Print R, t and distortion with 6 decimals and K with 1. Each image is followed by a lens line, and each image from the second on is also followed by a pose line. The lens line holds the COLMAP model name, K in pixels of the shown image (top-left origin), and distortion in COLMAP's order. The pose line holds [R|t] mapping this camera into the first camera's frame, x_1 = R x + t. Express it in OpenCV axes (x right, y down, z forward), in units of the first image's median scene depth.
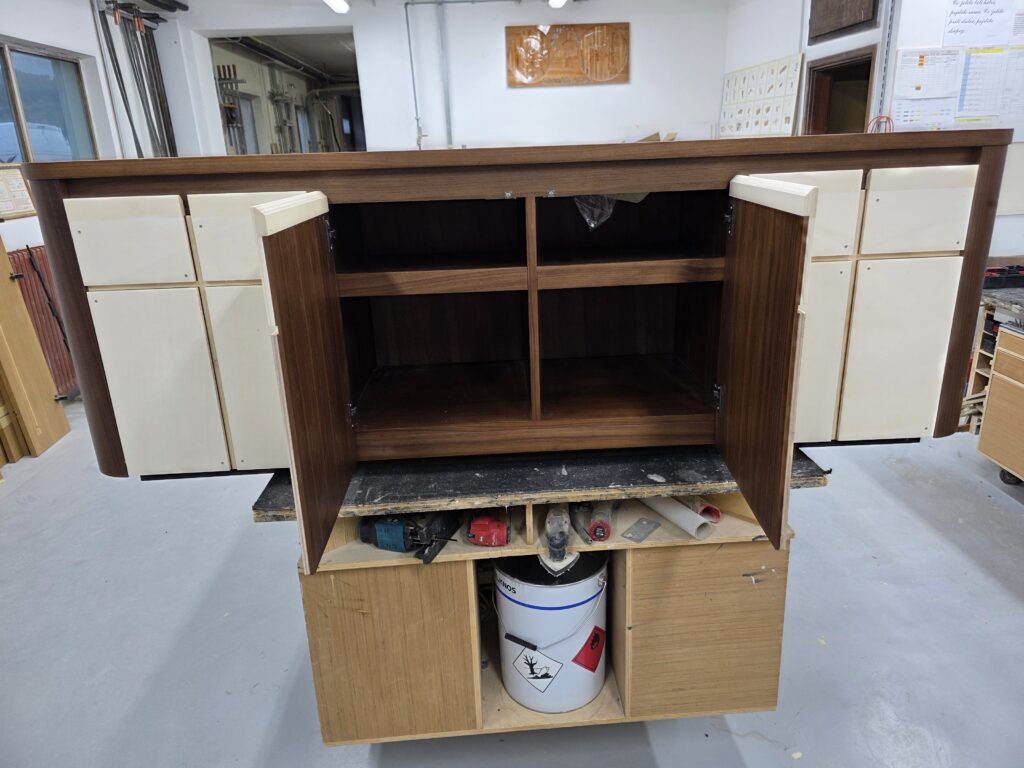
lens RADIAL K [[695.8, 0, 514.3], [0, 695.8, 373.9], [0, 0, 1]] dist [0.056549, -0.048549]
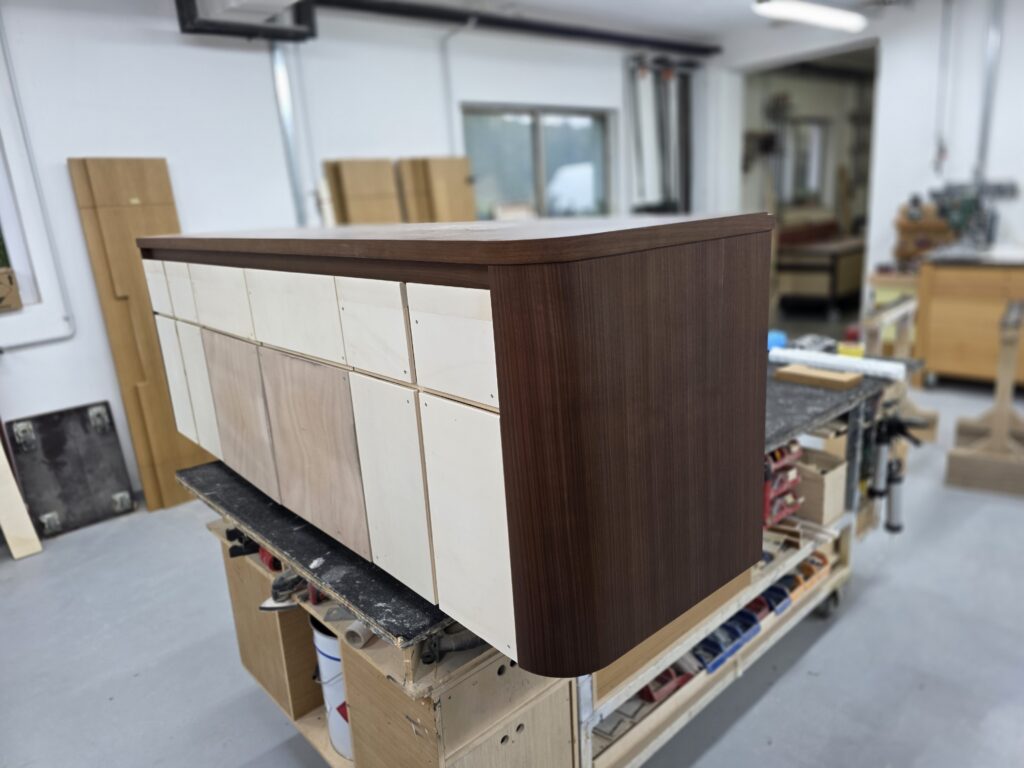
lens RADIAL K [[695.8, 0, 514.3], [0, 695.8, 373.9], [0, 0, 1]] dist [0.056549, -0.048549]
pose [[0.632295, 0.183147, -0.752768, 0.363977], [-0.197740, 0.977624, 0.071760, -0.081610], [0.749067, 0.103479, 0.654363, 0.175514]]
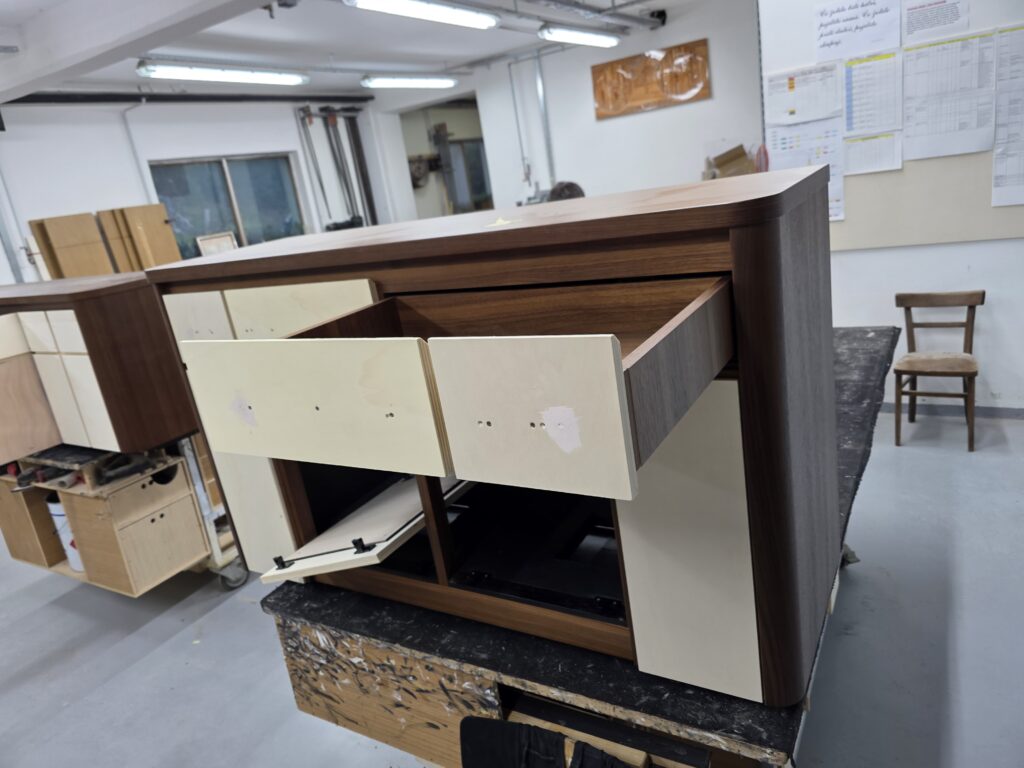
lens RADIAL K [[696.9, 0, 495.6], [0, 696.9, 376.2], [0, 0, 1]] dist [0.054207, -0.045899]
pose [[0.822626, 0.070246, -0.564226, 0.801649], [-0.056795, 0.997528, 0.041387, -0.079076], [0.565739, -0.002001, 0.824582, 0.024927]]
